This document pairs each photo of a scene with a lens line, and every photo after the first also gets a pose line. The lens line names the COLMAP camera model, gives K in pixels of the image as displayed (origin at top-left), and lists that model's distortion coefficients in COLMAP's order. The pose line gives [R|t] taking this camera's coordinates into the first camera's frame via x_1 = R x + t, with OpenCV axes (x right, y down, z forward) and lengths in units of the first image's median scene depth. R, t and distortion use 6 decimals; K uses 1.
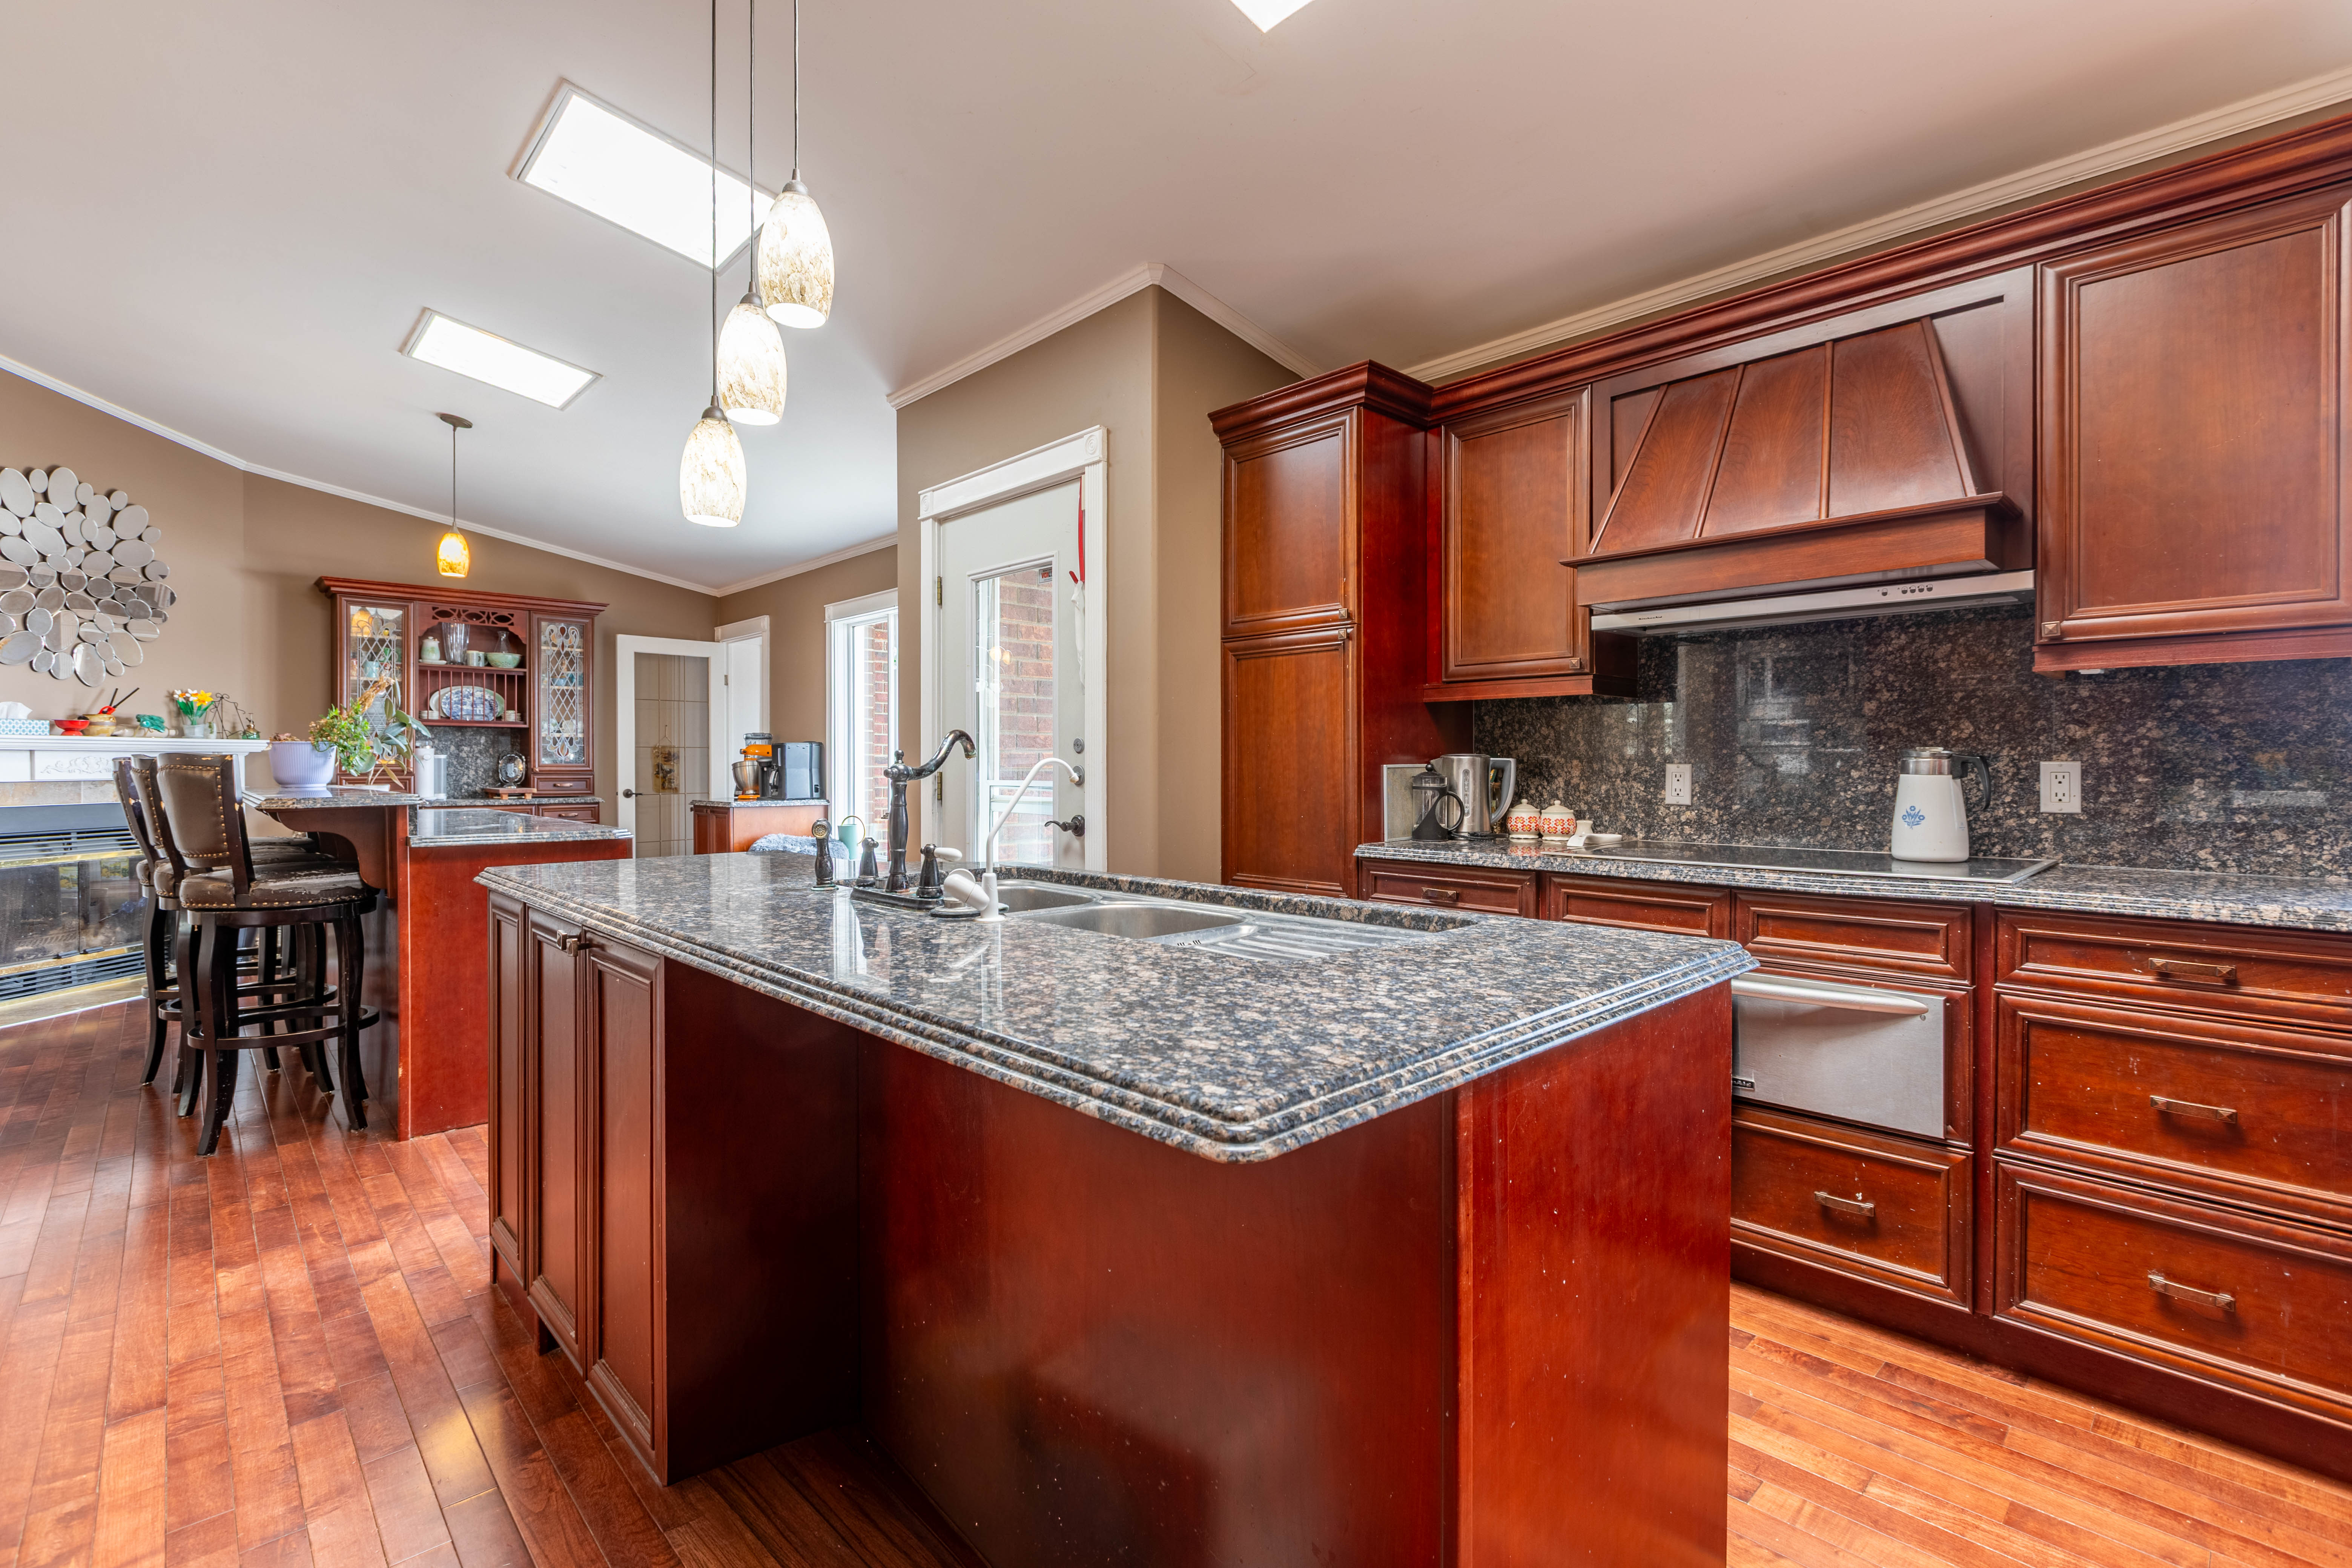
lens RADIAL K [[1060.3, 0, 1177.2], [0, 1060.3, 765.3], [0, 0, 1]] dist [-0.000888, 0.000031]
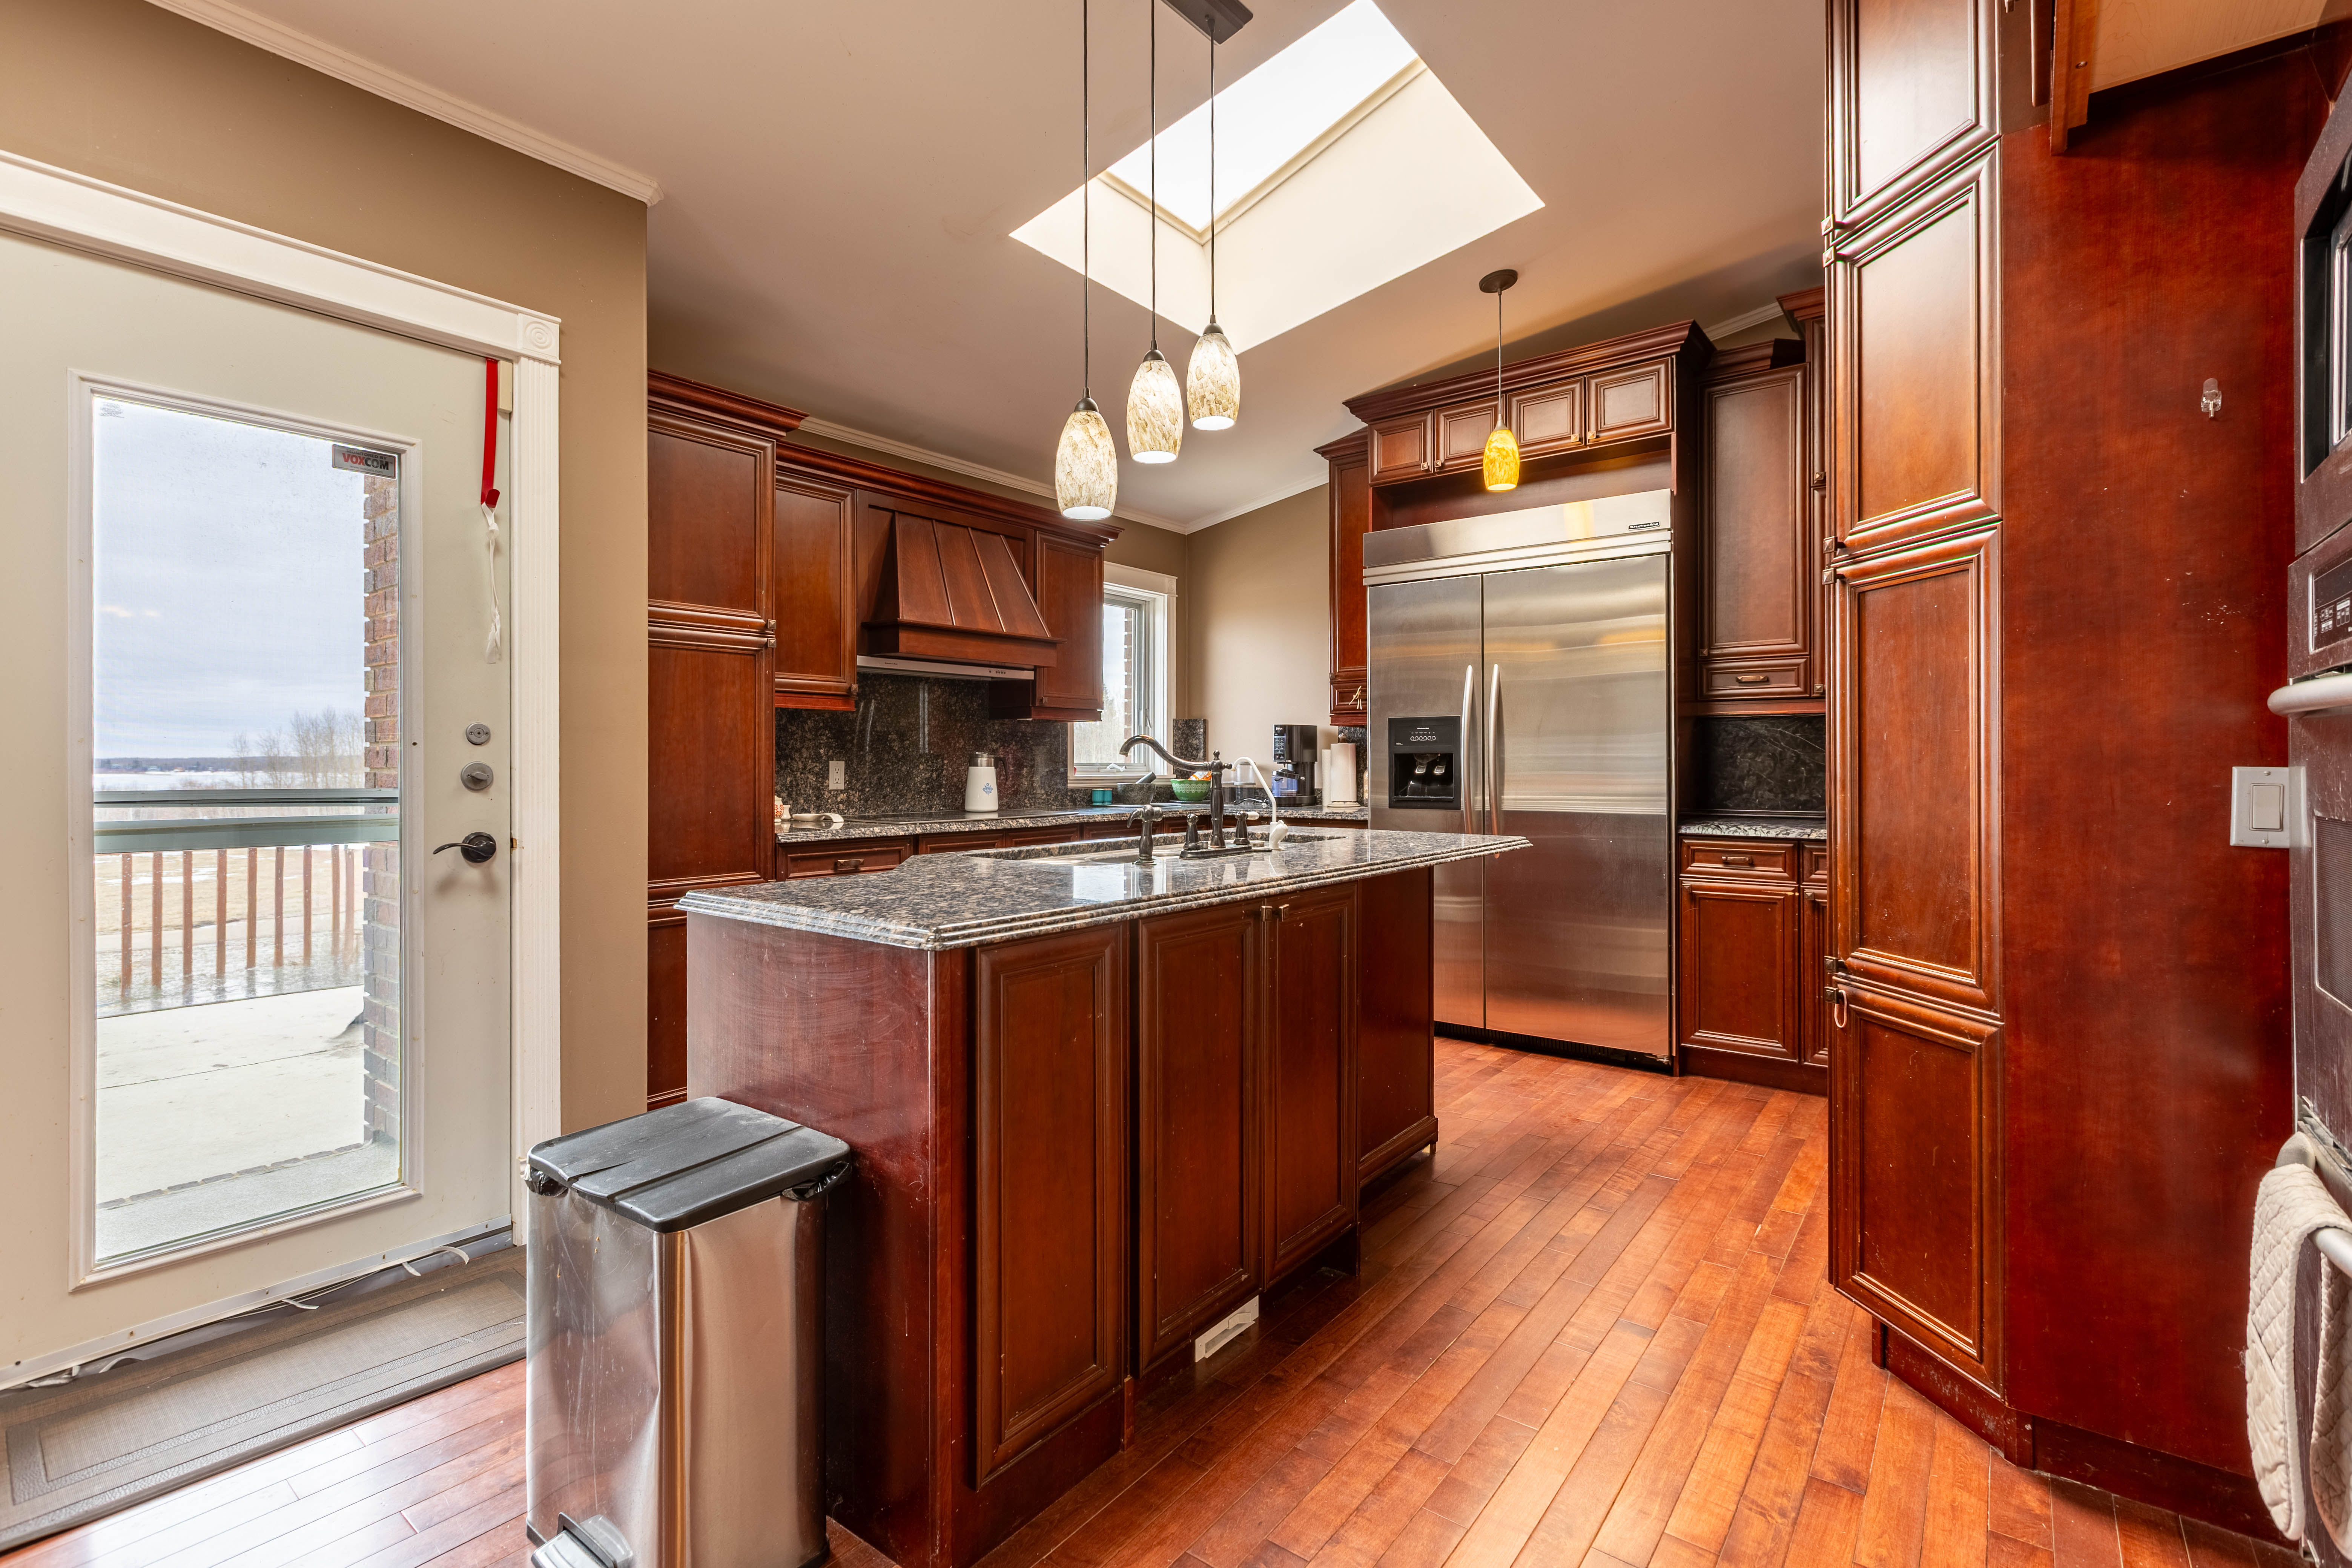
lens RADIAL K [[1060.3, 0, 1177.2], [0, 1060.3, 765.3], [0, 0, 1]] dist [-0.000888, 0.000031]
pose [[-0.141579, -0.003031, 0.989922, -0.451302], [0.000819, 0.999995, 0.003179, 0.000042], [-0.989927, 0.001261, -0.141576, 0.334726]]
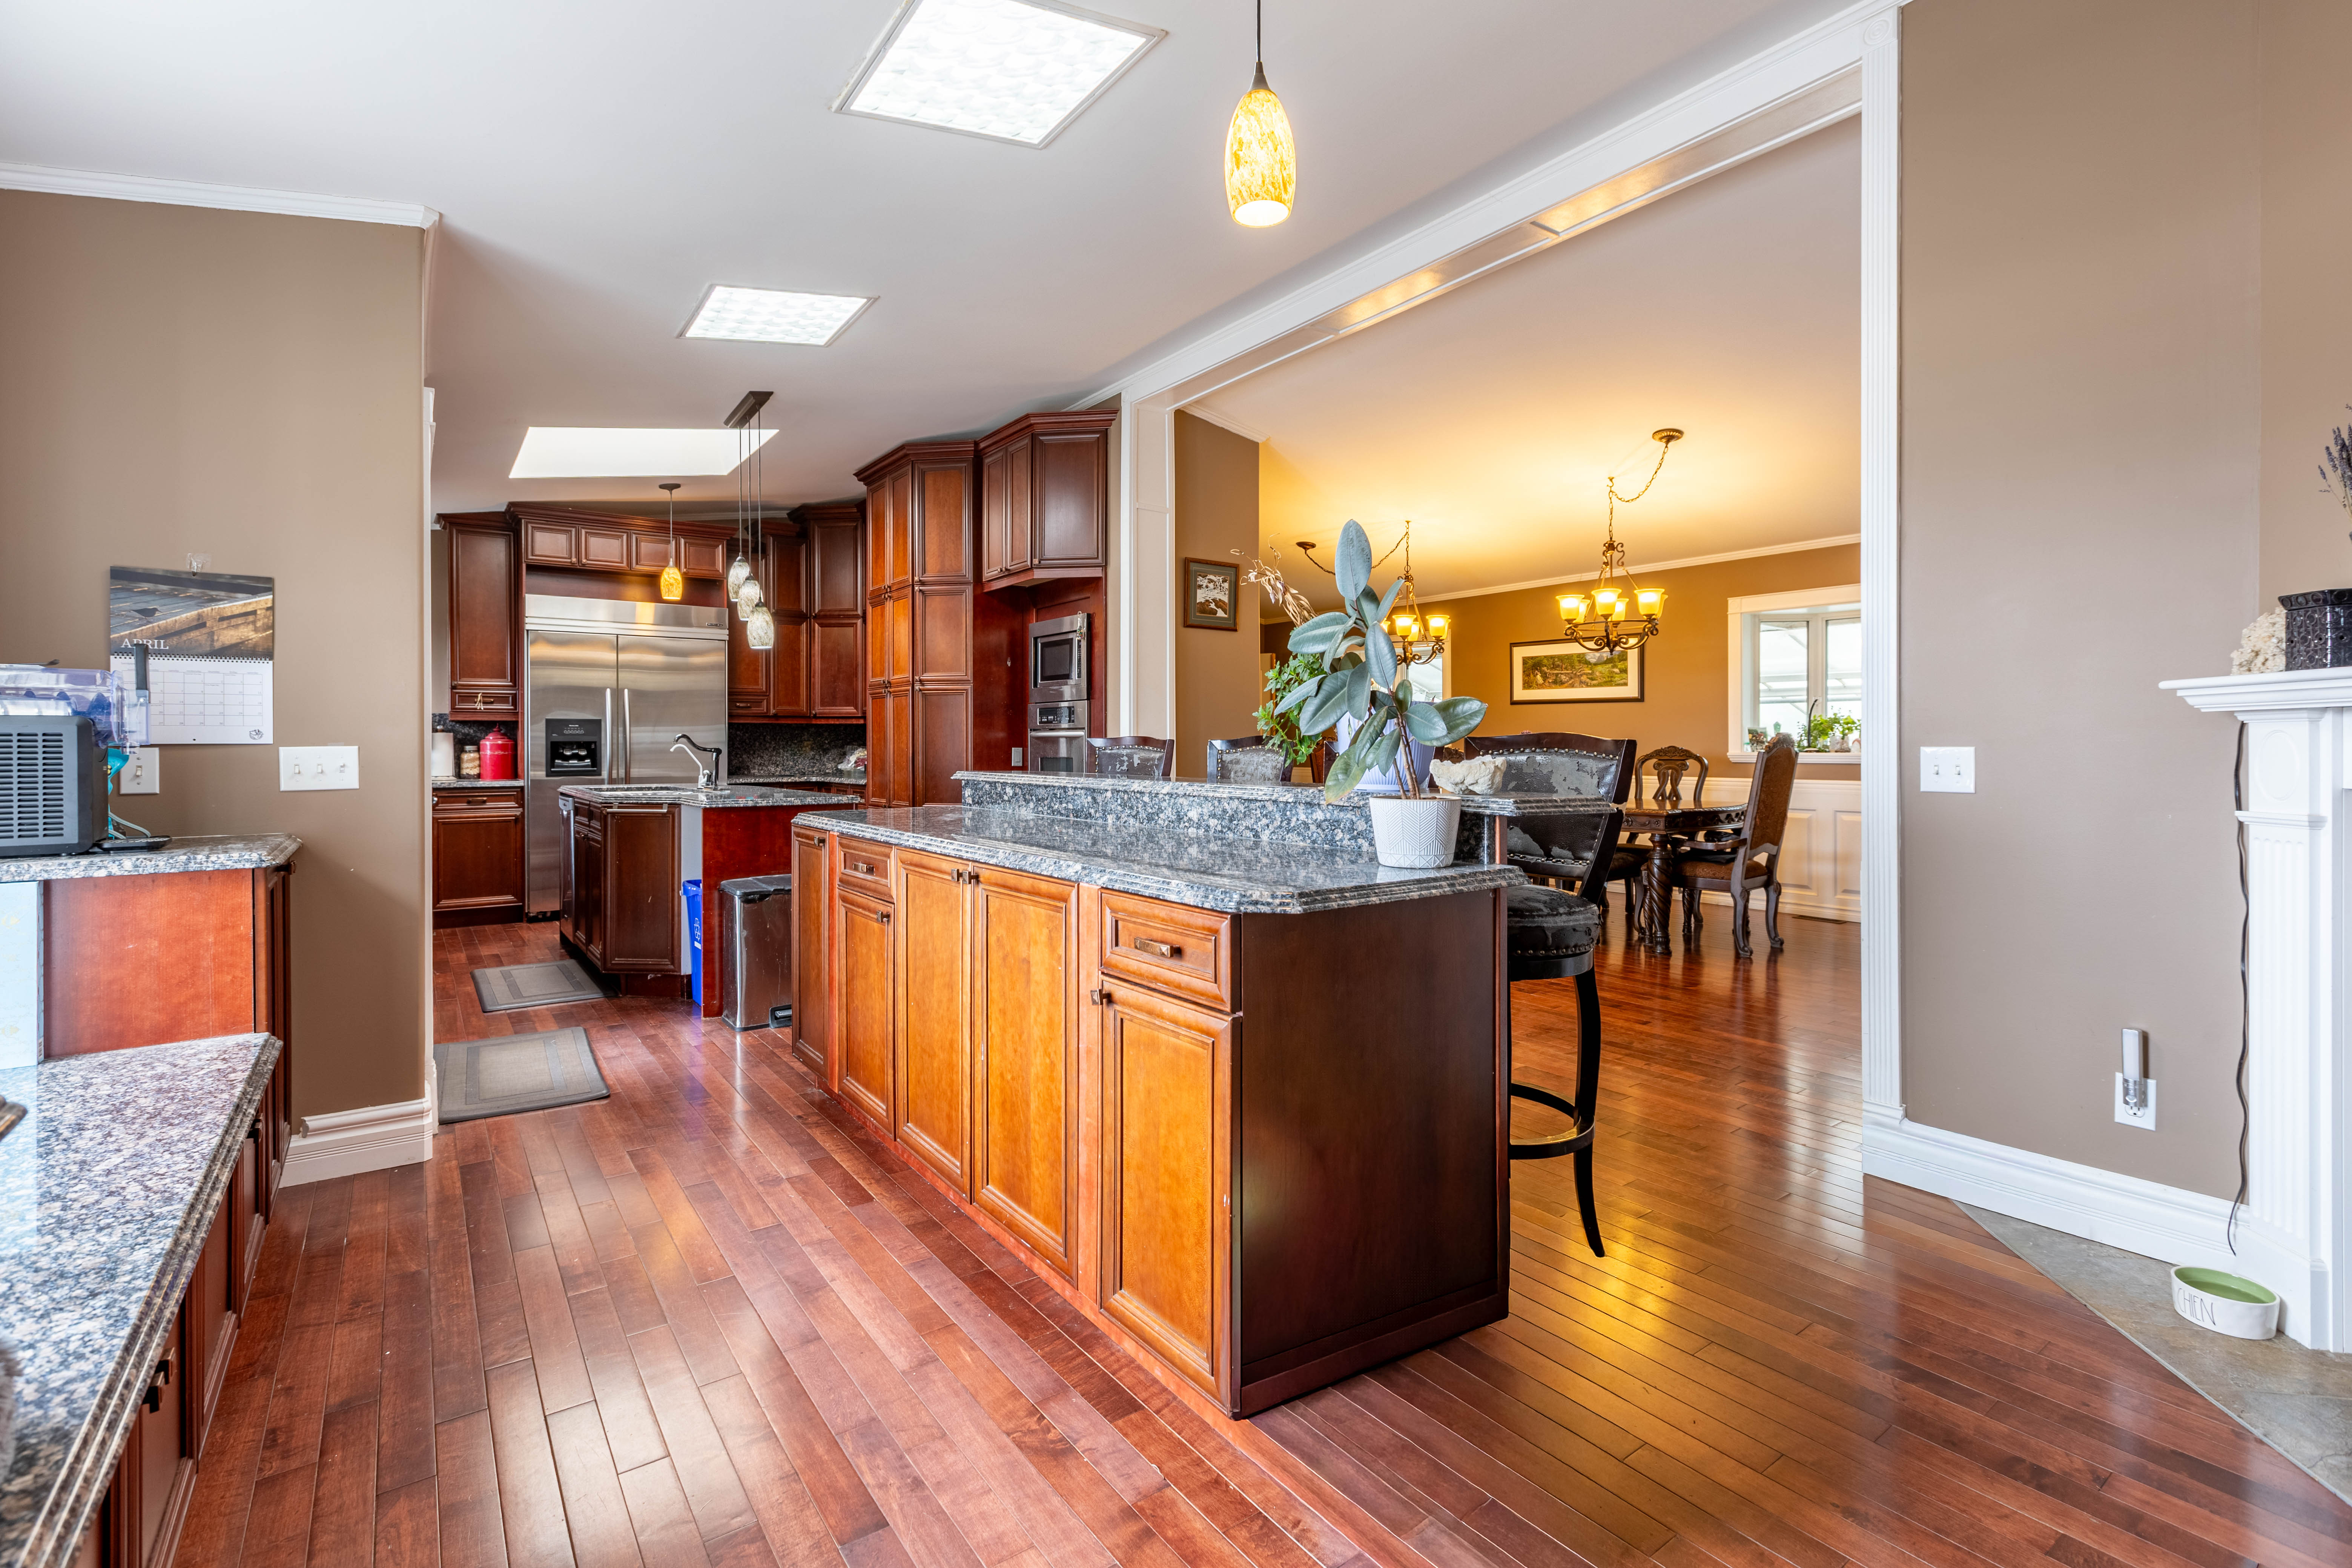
lens RADIAL K [[1065.7, 0, 1168.7], [0, 1065.7, 747.5], [0, 0, 1]] dist [-0.000086, 0.000067]
pose [[-0.989899, 0.000782, 0.141770, -0.548857], [0.001184, 0.999995, 0.002757, -0.001396], [-0.141768, 0.002897, -0.989896, 1.055707]]
